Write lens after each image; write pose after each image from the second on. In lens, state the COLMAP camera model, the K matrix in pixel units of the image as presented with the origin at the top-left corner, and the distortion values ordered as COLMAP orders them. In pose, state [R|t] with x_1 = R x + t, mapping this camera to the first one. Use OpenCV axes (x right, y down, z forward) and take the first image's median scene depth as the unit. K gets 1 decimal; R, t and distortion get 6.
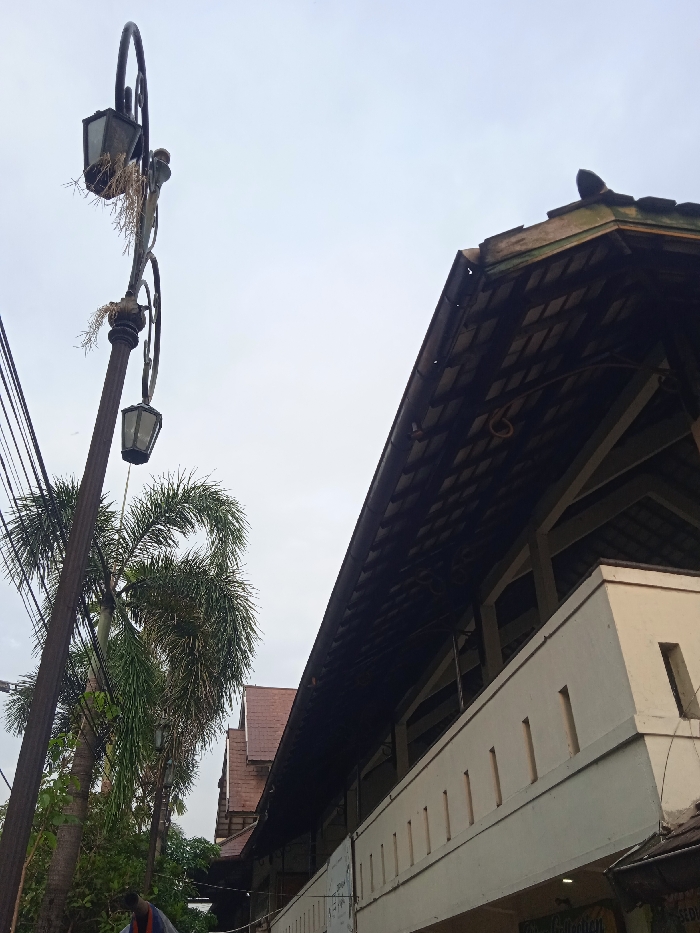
lens RADIAL K [[708.3, 0, 343.6], [0, 708.3, 488.6], [0, 0, 1]] dist [0.005637, -0.043467]
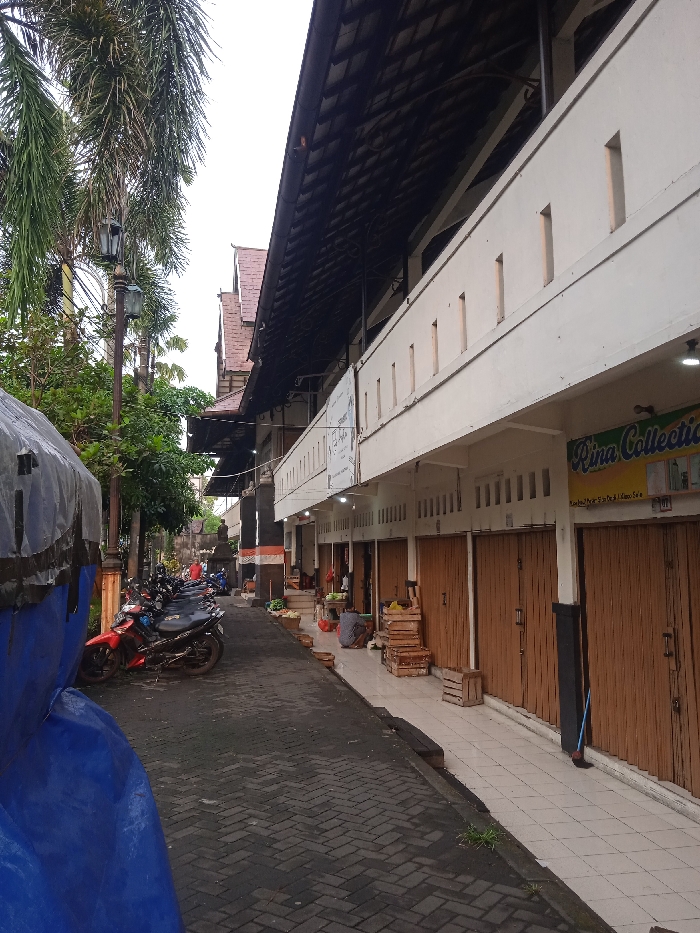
lens RADIAL K [[708.3, 0, 343.6], [0, 708.3, 488.6], [0, 0, 1]] dist [0.005637, -0.043467]
pose [[0.999990, 0.004412, -0.001137, -0.000586], [-0.003136, 0.847526, 0.530744, 0.170807], [0.003305, -0.530735, 0.847531, 0.211536]]
